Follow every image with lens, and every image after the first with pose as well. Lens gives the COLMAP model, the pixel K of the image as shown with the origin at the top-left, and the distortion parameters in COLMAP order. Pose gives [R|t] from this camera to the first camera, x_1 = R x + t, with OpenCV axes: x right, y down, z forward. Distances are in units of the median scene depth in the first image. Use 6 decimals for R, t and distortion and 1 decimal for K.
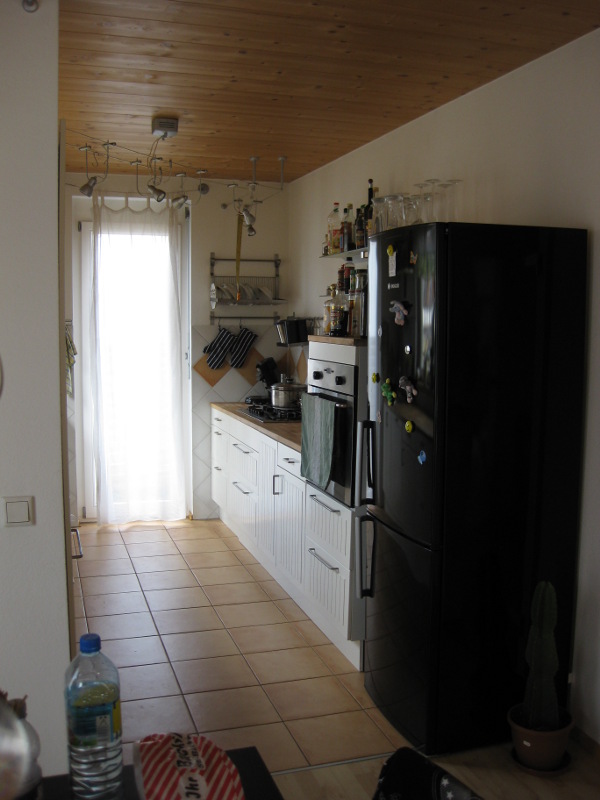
lens RADIAL K [[836.4, 0, 300.0], [0, 836.4, 400.0], [0, 0, 1]] dist [-0.209284, 0.207361]
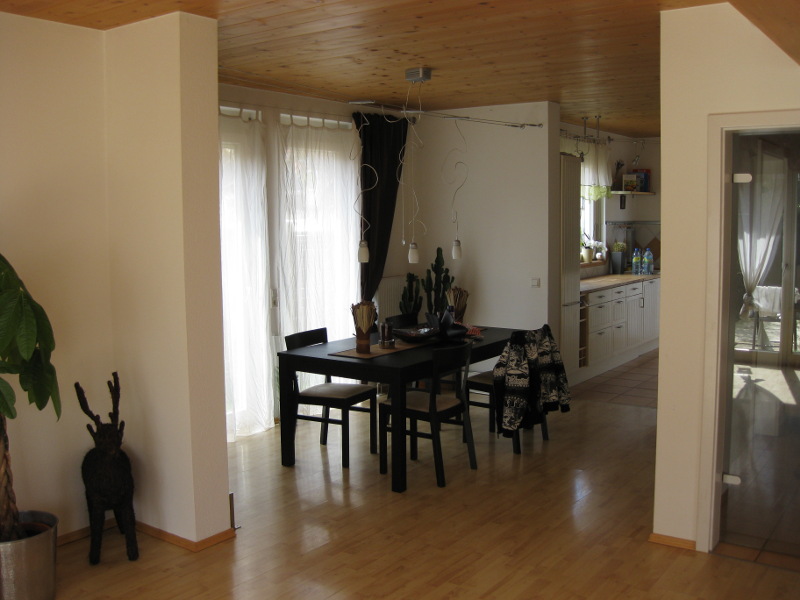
lens RADIAL K [[836.4, 0, 400.0], [0, 836.4, 300.0], [0, 0, 1]] dist [-0.209284, 0.207361]
pose [[0.592833, 0.069317, -0.802336, 0.768607], [-0.066106, 0.997115, 0.037300, 0.046208], [0.802607, 0.030927, 0.595705, -0.532210]]
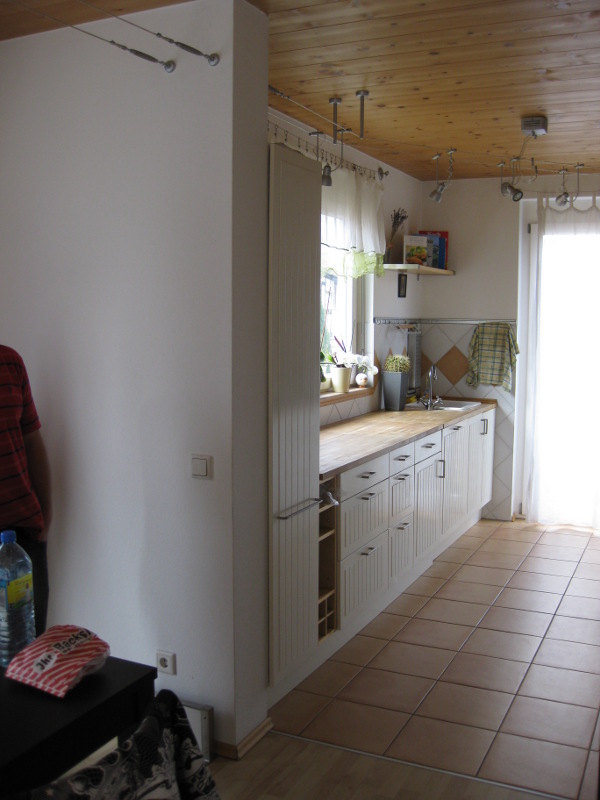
lens RADIAL K [[836.4, 0, 300.0], [0, 836.4, 400.0], [0, 0, 1]] dist [-0.209284, 0.207361]
pose [[0.717287, 0.067012, -0.693548, 0.250975], [-0.070627, 0.997230, 0.023310, -0.002196], [0.693189, 0.032264, 0.720033, 0.074834]]
